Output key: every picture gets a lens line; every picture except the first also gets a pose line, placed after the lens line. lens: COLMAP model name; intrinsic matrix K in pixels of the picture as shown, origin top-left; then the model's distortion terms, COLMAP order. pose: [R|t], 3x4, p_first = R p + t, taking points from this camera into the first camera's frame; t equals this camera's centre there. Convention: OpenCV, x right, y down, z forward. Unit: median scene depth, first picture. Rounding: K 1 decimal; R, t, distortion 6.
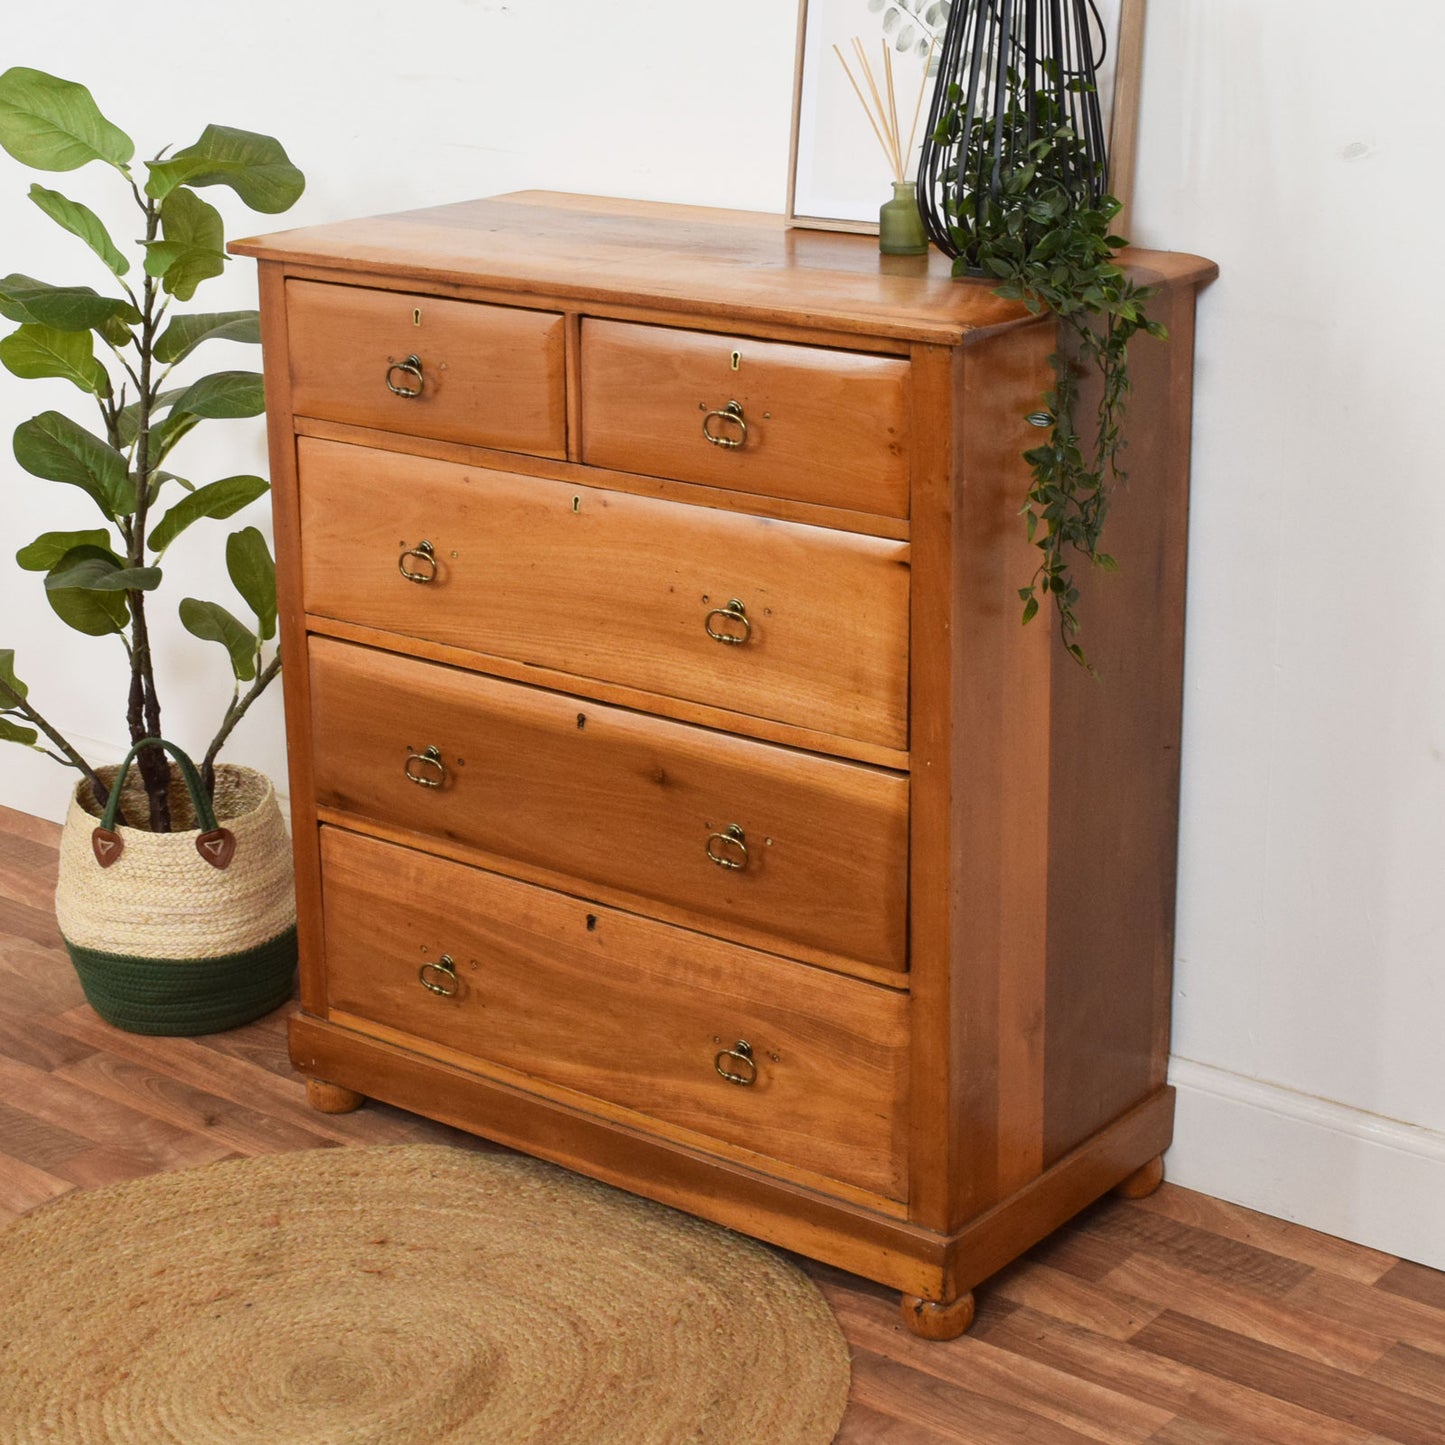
lens RADIAL K [[2861.6, 0, 724.1], [0, 2861.6, 702.4], [0, 0, 1]] dist [-0.006208, -0.087261]
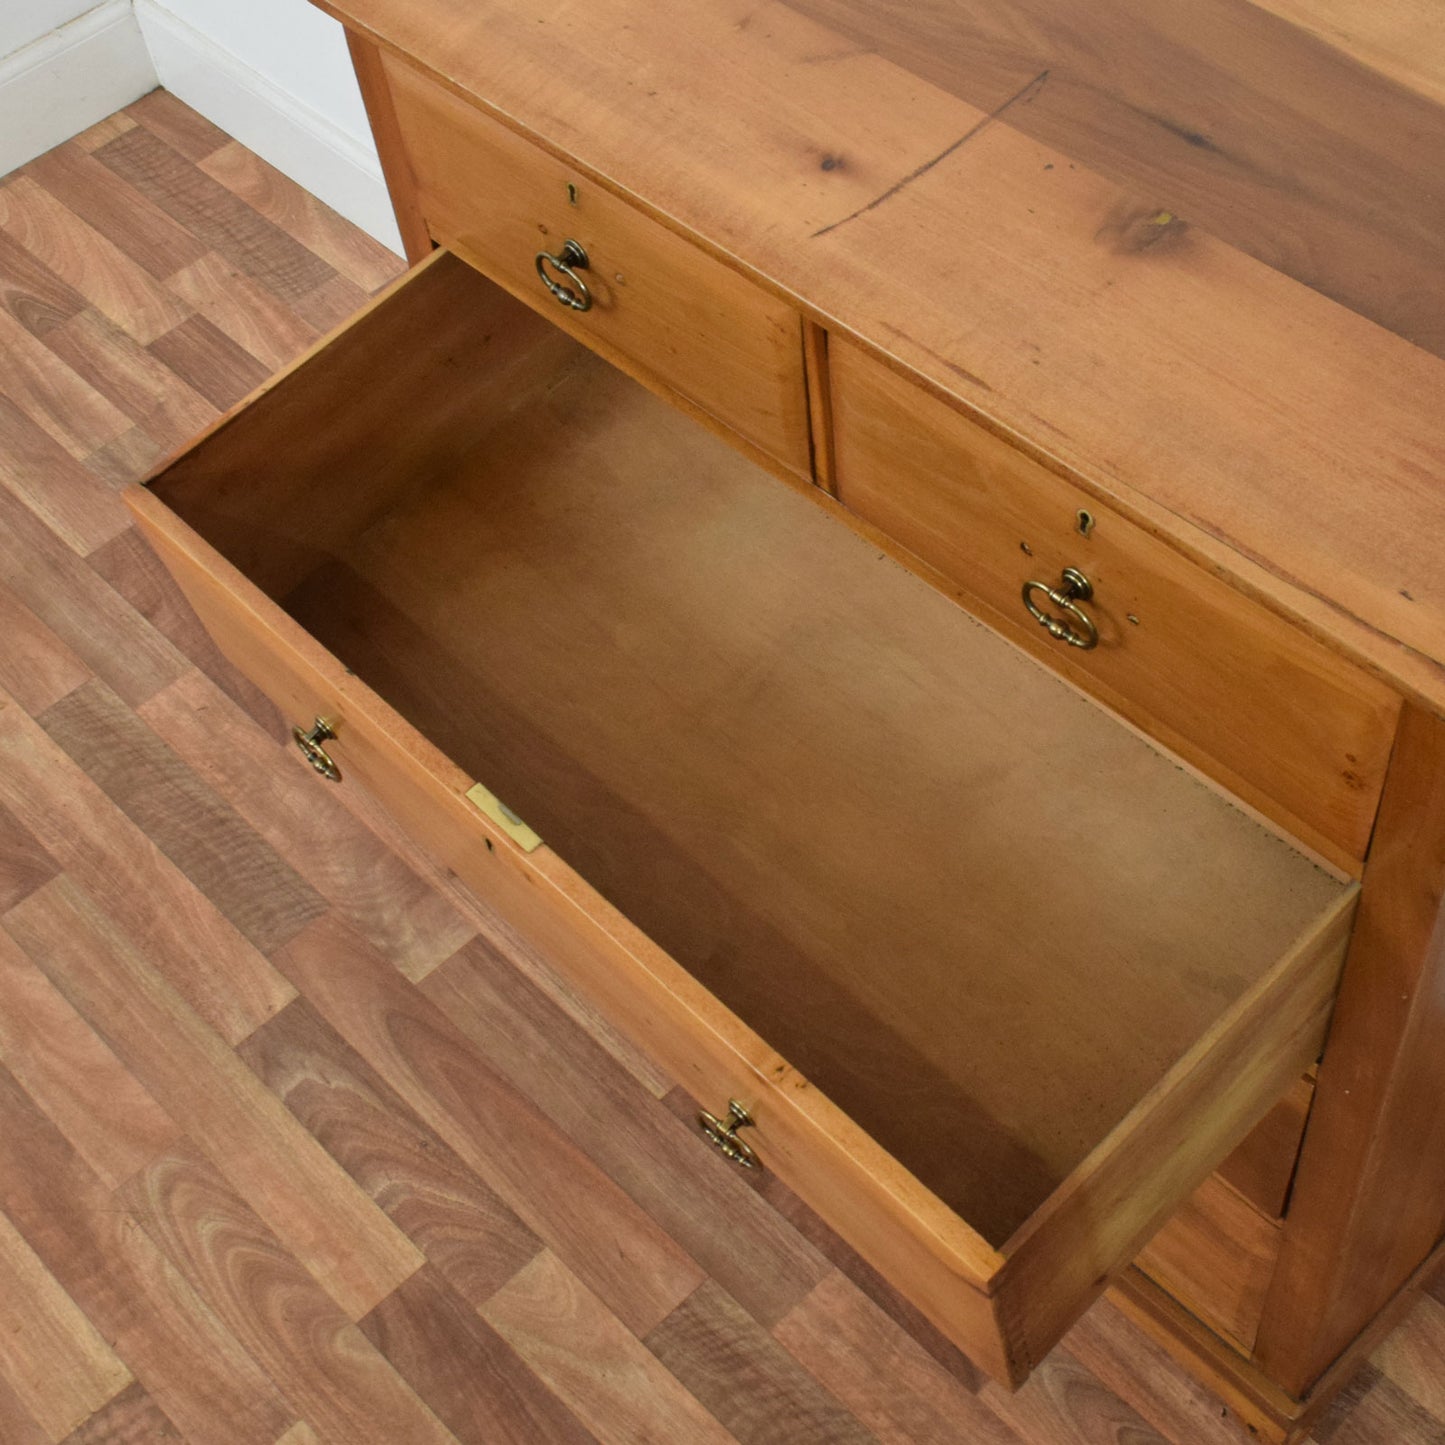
lens RADIAL K [[2176.4, 0, 791.5], [0, 2176.4, 683.8], [0, 0, 1]] dist [-0.018882, 0.000619]
pose [[0.990488, 0.058110, -0.124725, 0.001881], [0.022977, 0.823871, 0.566312, -0.313732], [0.135665, -0.563791, 0.814699, 0.581094]]
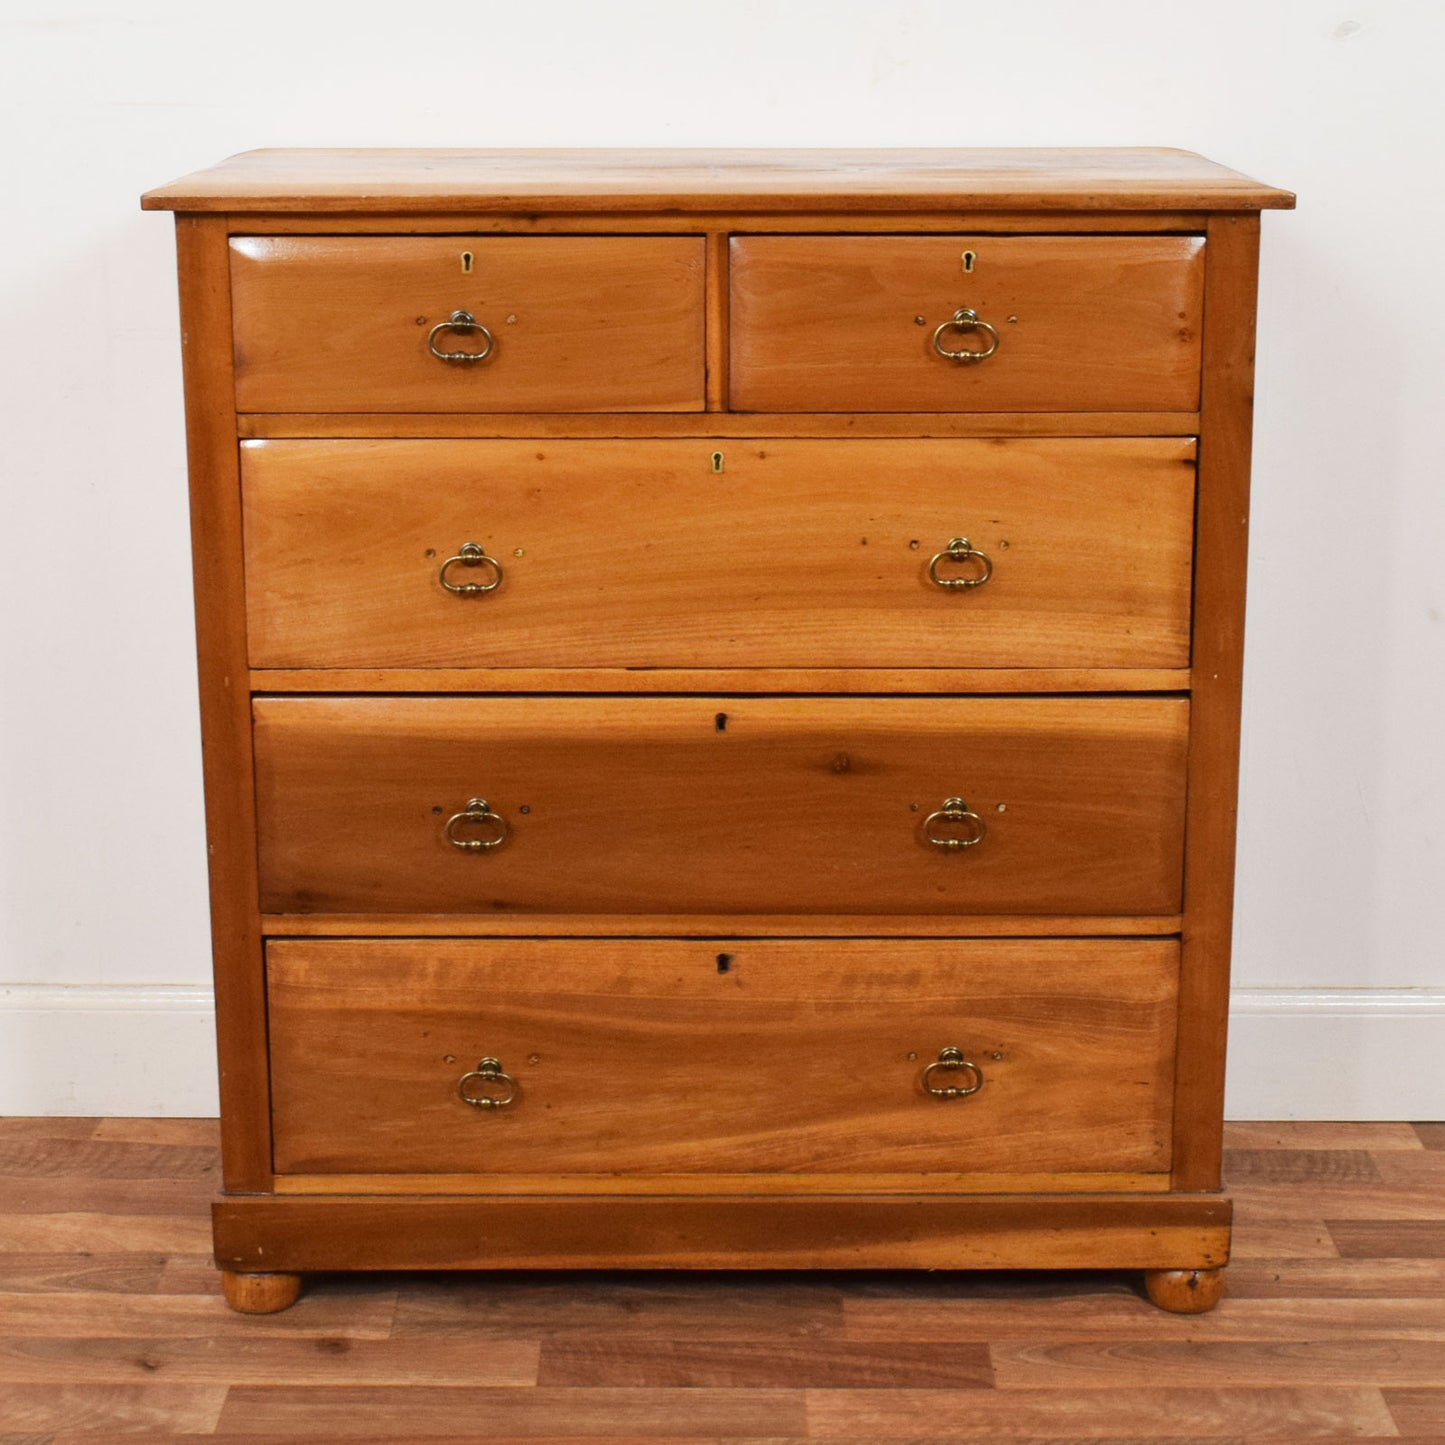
lens RADIAL K [[2814.7, 0, 715.7], [0, 2814.7, 678.2], [0, 0, 1]] dist [-0.023514, -0.058834]
pose [[0.784333, -0.145257, 0.603095, -0.556537], [0.179897, 0.983681, 0.002963, -0.009072], [-0.593683, 0.106171, 0.797664, 0.341992]]
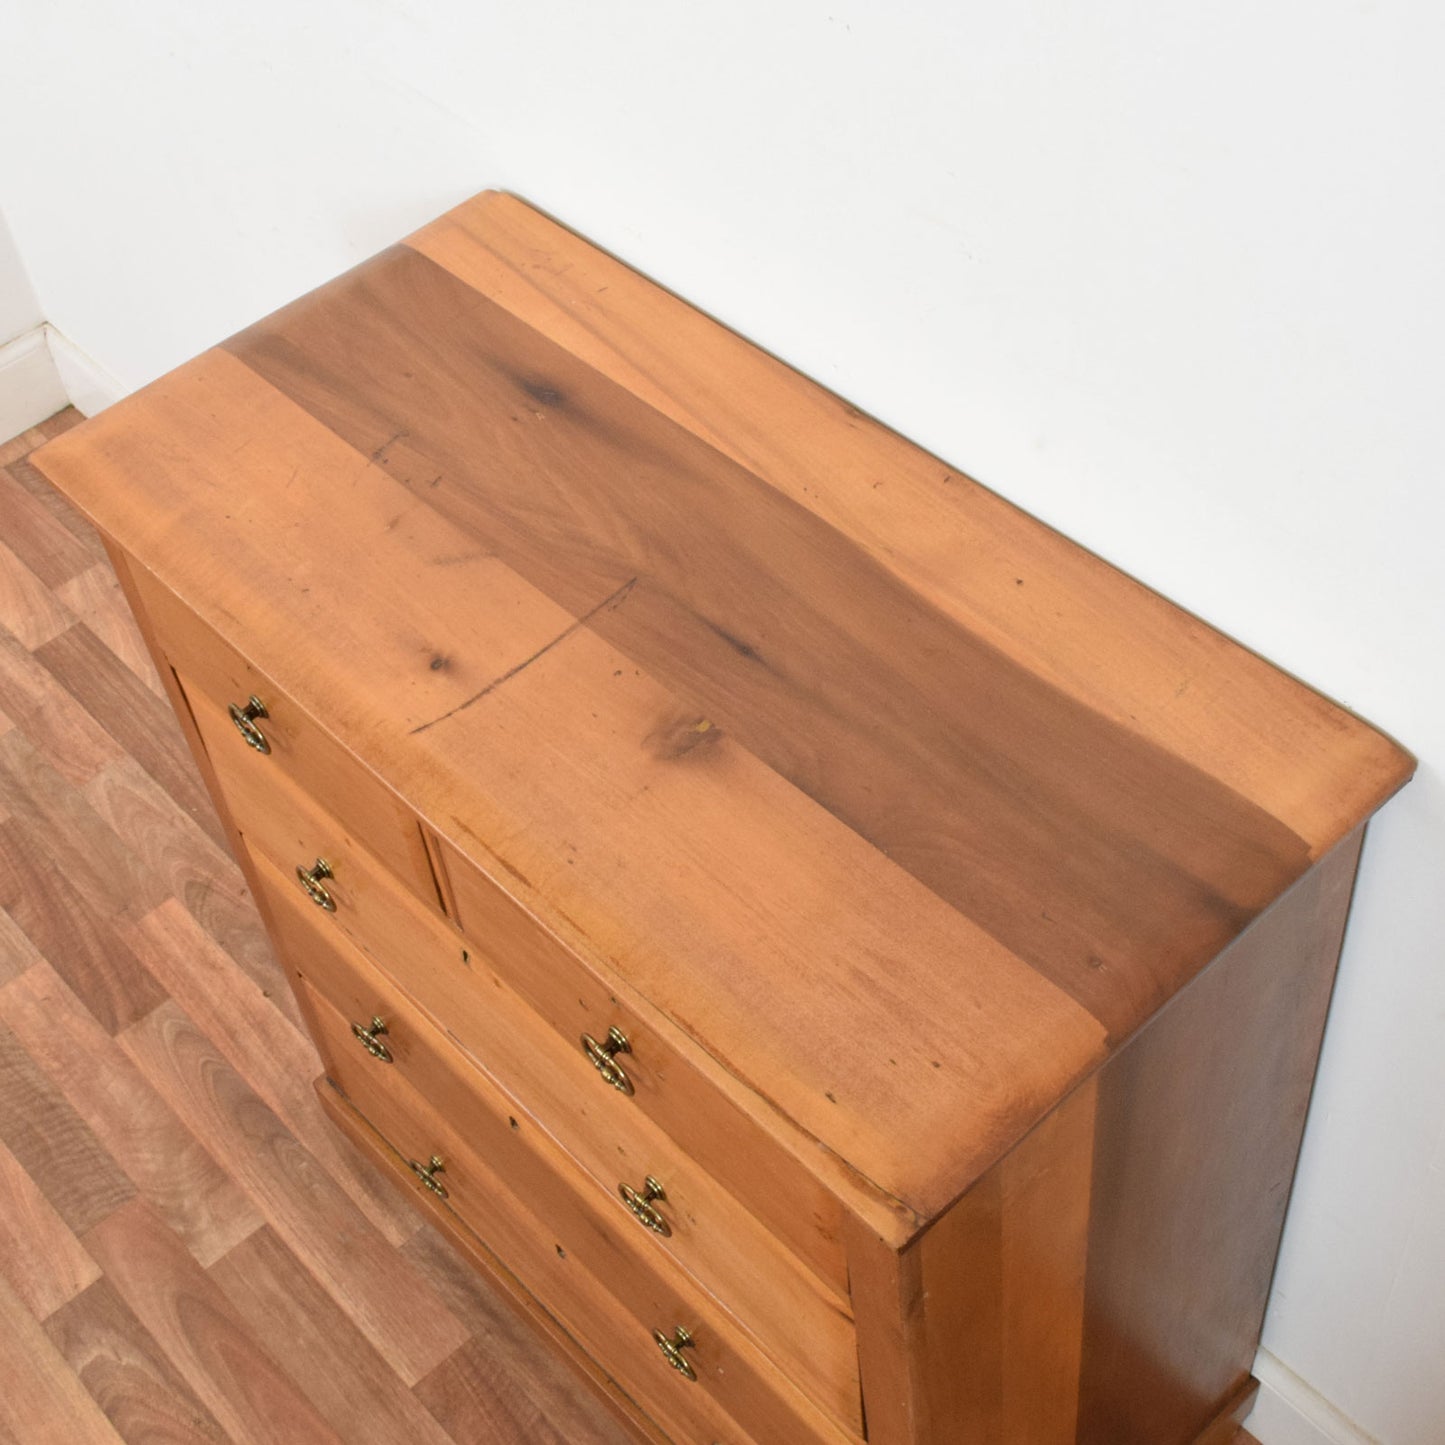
lens RADIAL K [[2125.0, 0, 696.5], [0, 2125.0, 685.2], [0, 0, 1]] dist [-0.043220, 0.008265]
pose [[0.981597, 0.065189, -0.179495, 0.098811], [0.034956, 0.862714, 0.504483, -0.398885], [0.187740, -0.501473, 0.844558, 0.580465]]
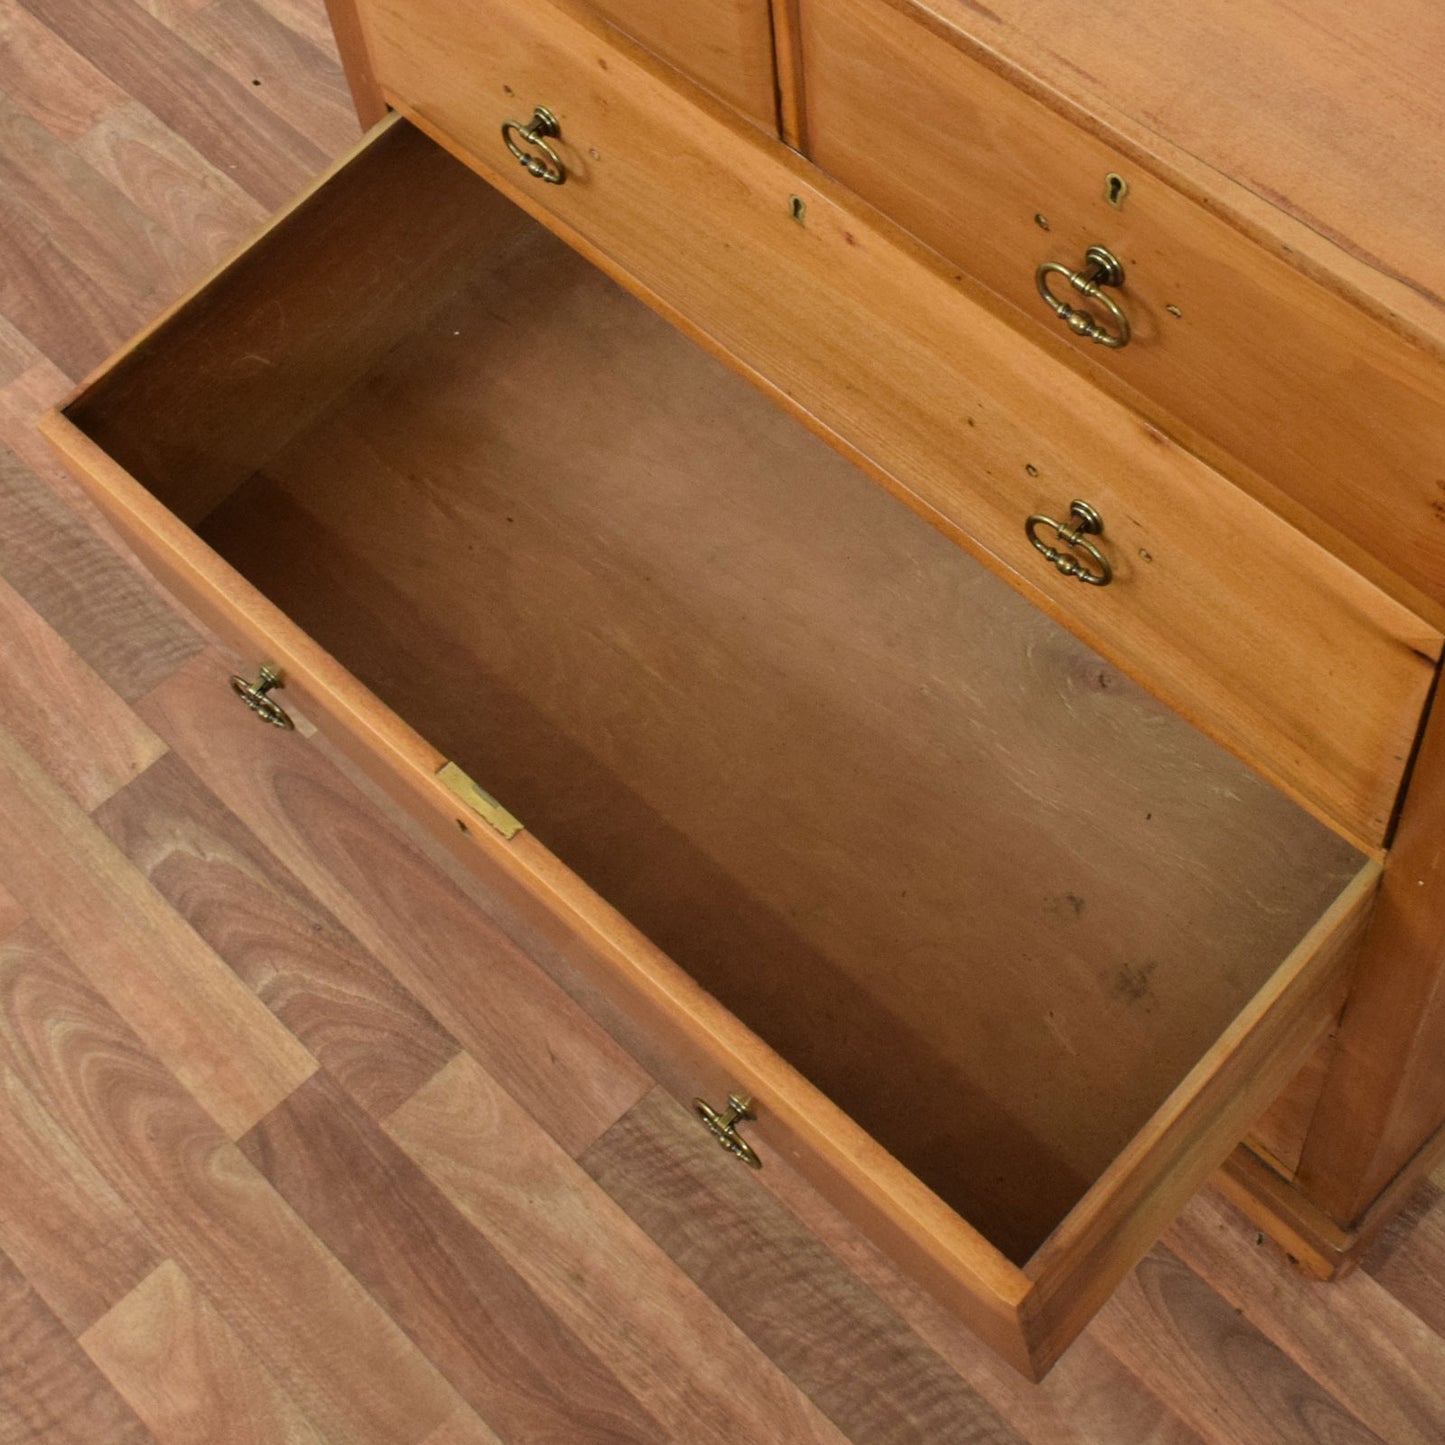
lens RADIAL K [[2424.3, 0, 878.7], [0, 2424.3, 477.9], [0, 0, 1]] dist [-0.019997, 0.007748]
pose [[0.994951, 0.066331, -0.075323, -0.001390], [-0.007771, 0.799142, 0.601092, -0.291042], [0.100065, -0.597472, 0.795622, 0.617722]]
